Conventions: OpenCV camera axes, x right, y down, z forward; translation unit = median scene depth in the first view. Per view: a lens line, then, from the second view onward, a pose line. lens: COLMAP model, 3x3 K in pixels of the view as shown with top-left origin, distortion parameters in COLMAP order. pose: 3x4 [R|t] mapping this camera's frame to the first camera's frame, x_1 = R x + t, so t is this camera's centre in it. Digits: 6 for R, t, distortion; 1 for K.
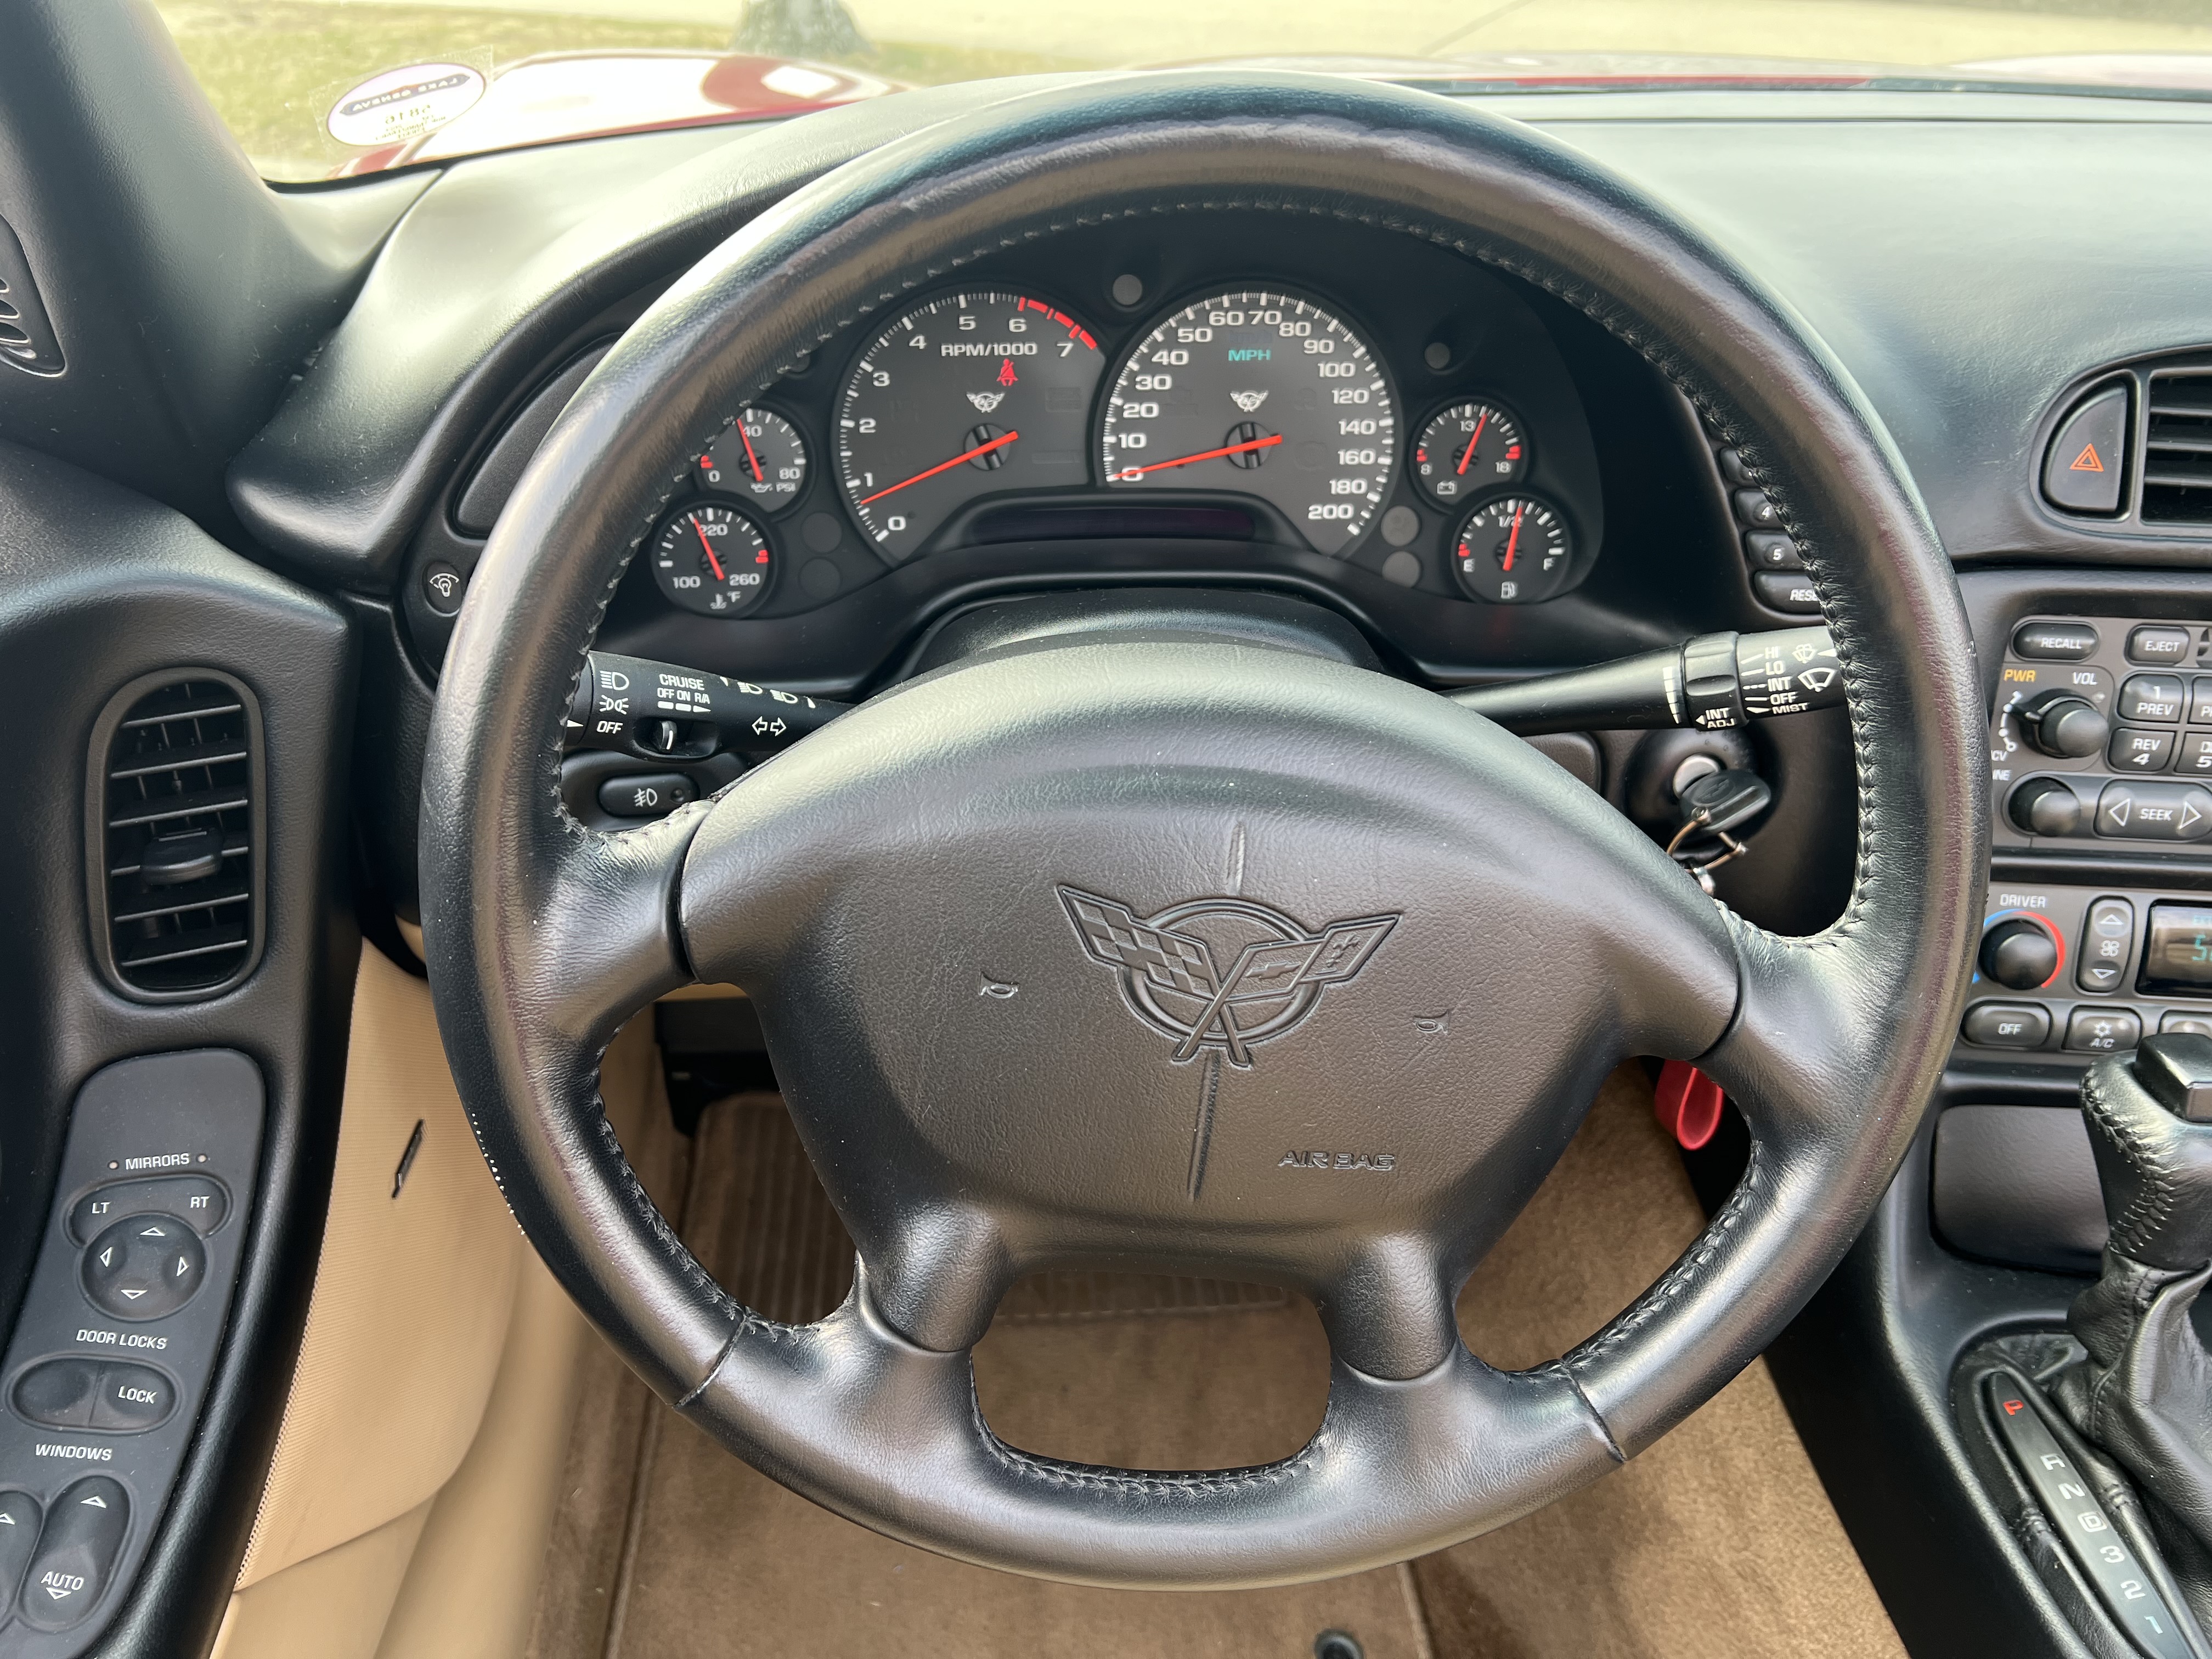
lens RADIAL K [[1723.7, 0, 1107.4], [0, 1723.7, 858.0], [0, 0, 1]] dist [0.065213, -0.081446]
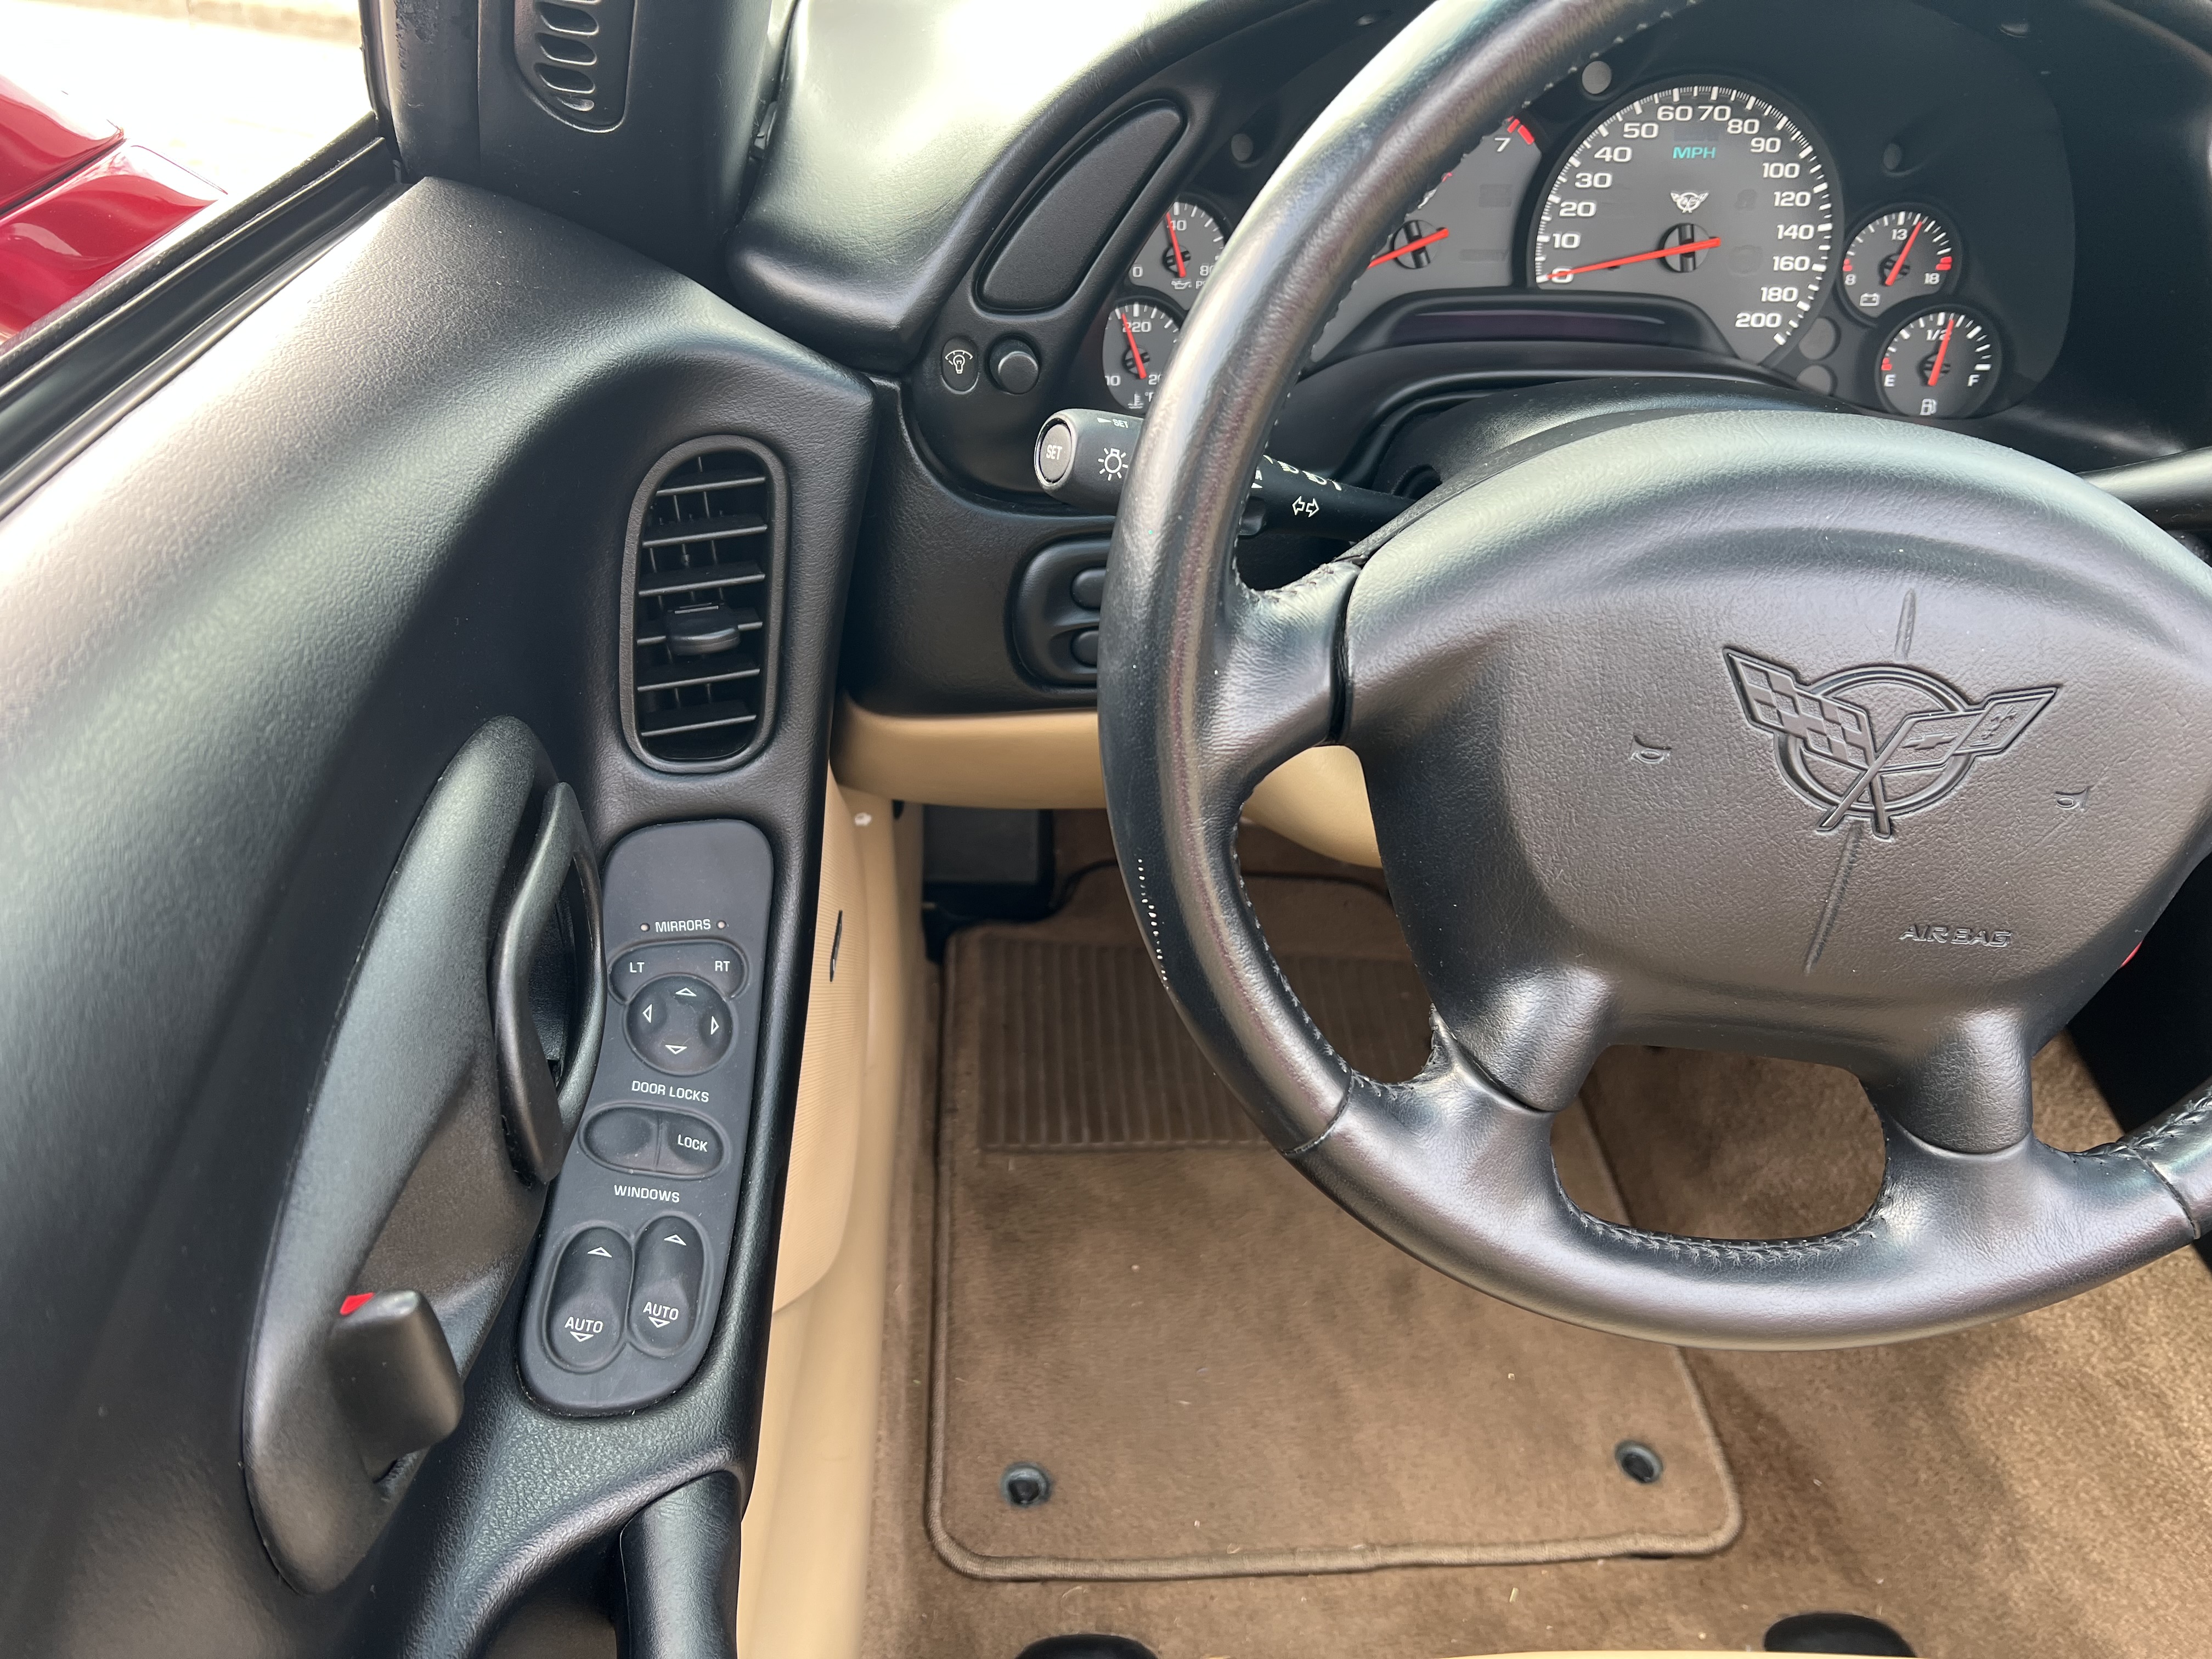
lens RADIAL K [[1723.7, 0, 1107.4], [0, 1723.7, 858.0], [0, 0, 1]] dist [0.065213, -0.081446]
pose [[0.999656, 0.025126, -0.007463, -0.229589], [-0.024564, 0.997410, 0.067598, 0.047158], [0.009142, -0.067391, 0.997685, -0.009147]]
